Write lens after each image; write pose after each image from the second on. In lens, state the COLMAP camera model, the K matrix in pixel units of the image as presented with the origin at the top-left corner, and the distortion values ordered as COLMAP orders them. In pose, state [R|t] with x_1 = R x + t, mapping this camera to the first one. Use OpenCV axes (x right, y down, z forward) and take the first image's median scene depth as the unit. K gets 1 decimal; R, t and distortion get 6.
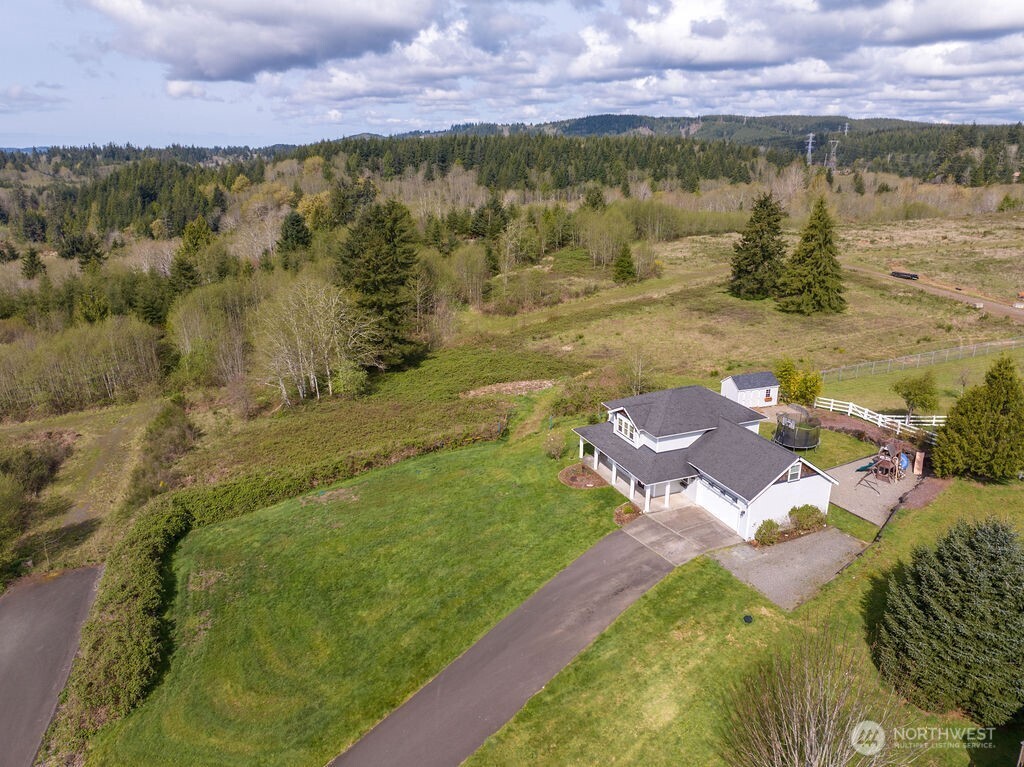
lens RADIAL K [[716.7, 0, 512.0], [0, 716.7, 383.5], [0, 0, 1]] dist [-0.024796, -0.003893]
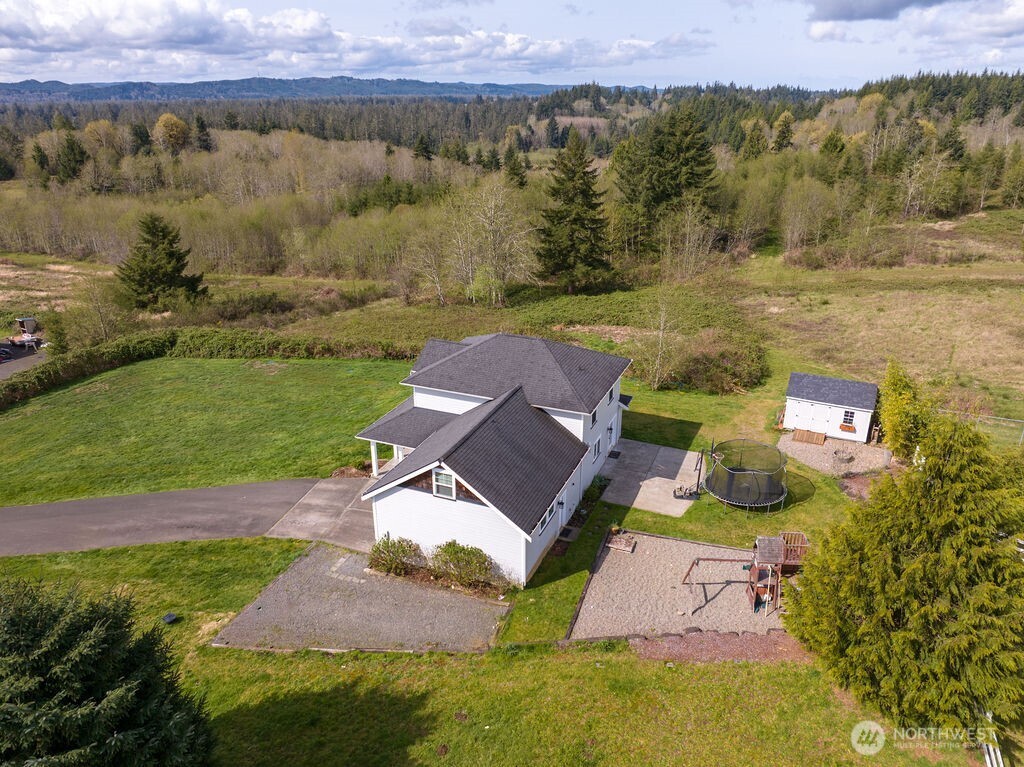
lens RADIAL K [[722.9, 0, 512.0], [0, 722.9, 383.5], [0, 0, 1]] dist [-0.062464, 0.044476]
pose [[0.708794, 0.266571, -0.653109, 0.691016], [-0.220969, 0.963156, 0.153310, -0.053362], [0.669914, 0.035652, 0.741583, 0.497896]]
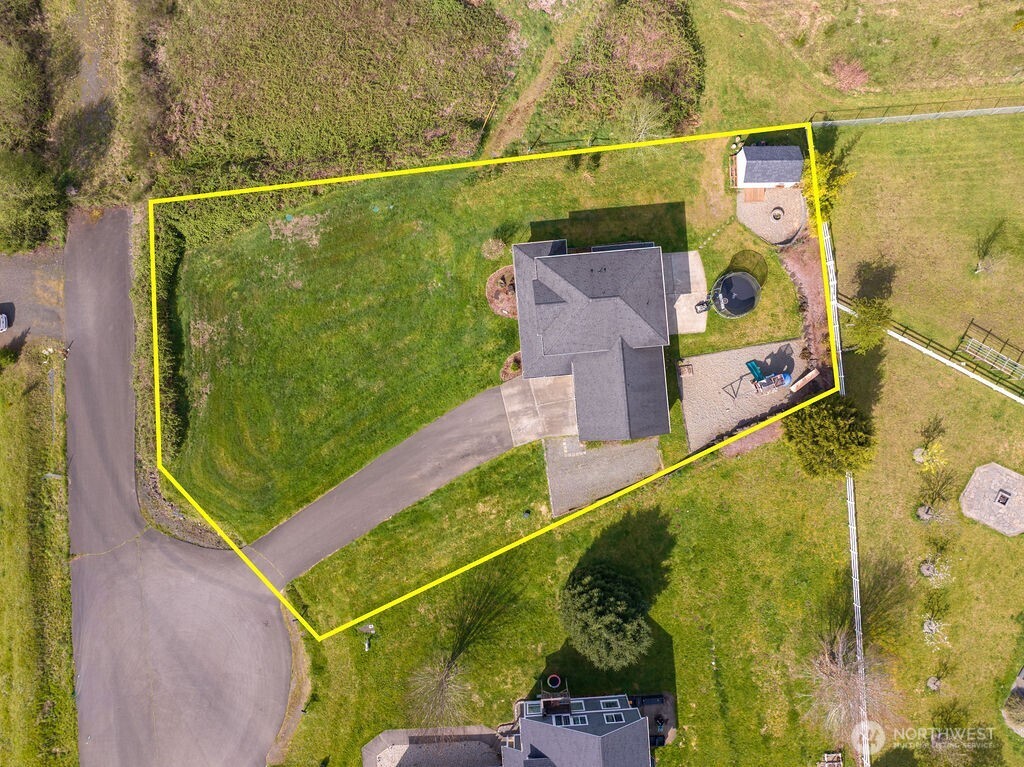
lens RADIAL K [[716.7, 0, 512.0], [0, 716.7, 383.5], [0, 0, 1]] dist [-0.024796, -0.003893]
pose [[0.955143, 0.295995, -0.009408, 0.163381], [-0.084405, 0.302541, 0.949392, -0.904200], [0.283861, -0.906011, 0.313954, 0.540688]]
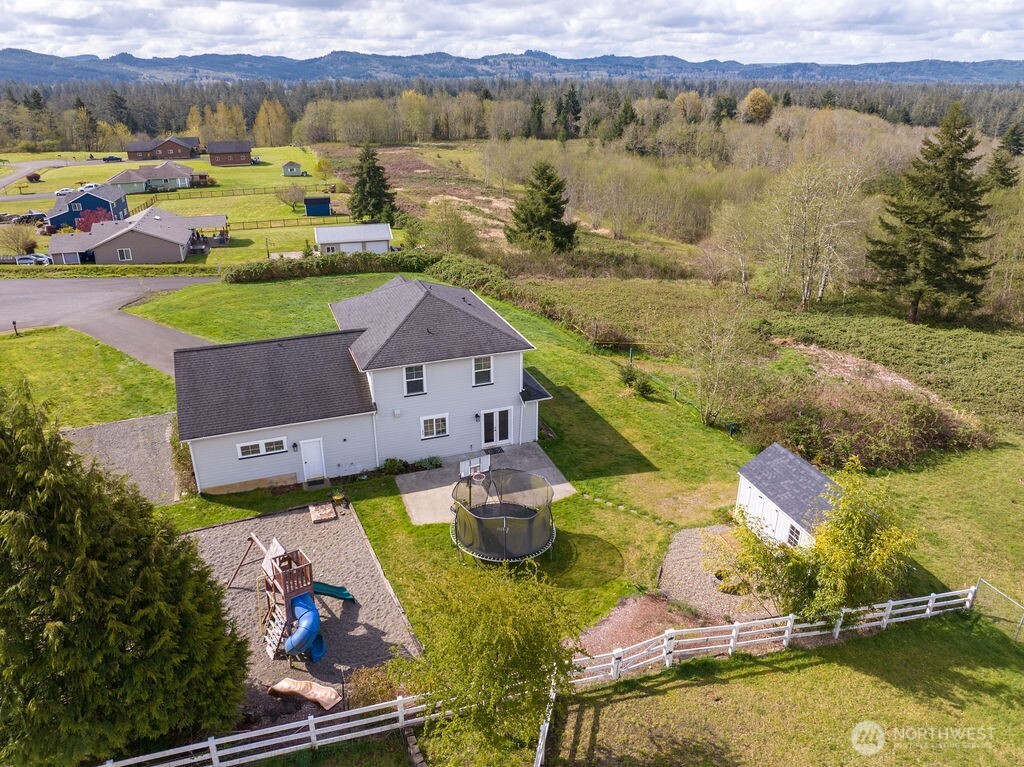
lens RADIAL K [[721.1, 0, 512.0], [0, 721.1, 383.5], [0, 0, 1]] dist [-0.069037, 0.046516]
pose [[-0.027619, 0.400581, -0.915845, 0.848898], [-0.315026, 0.866020, 0.388288, -0.189392], [0.948681, 0.299239, 0.102274, 1.041019]]
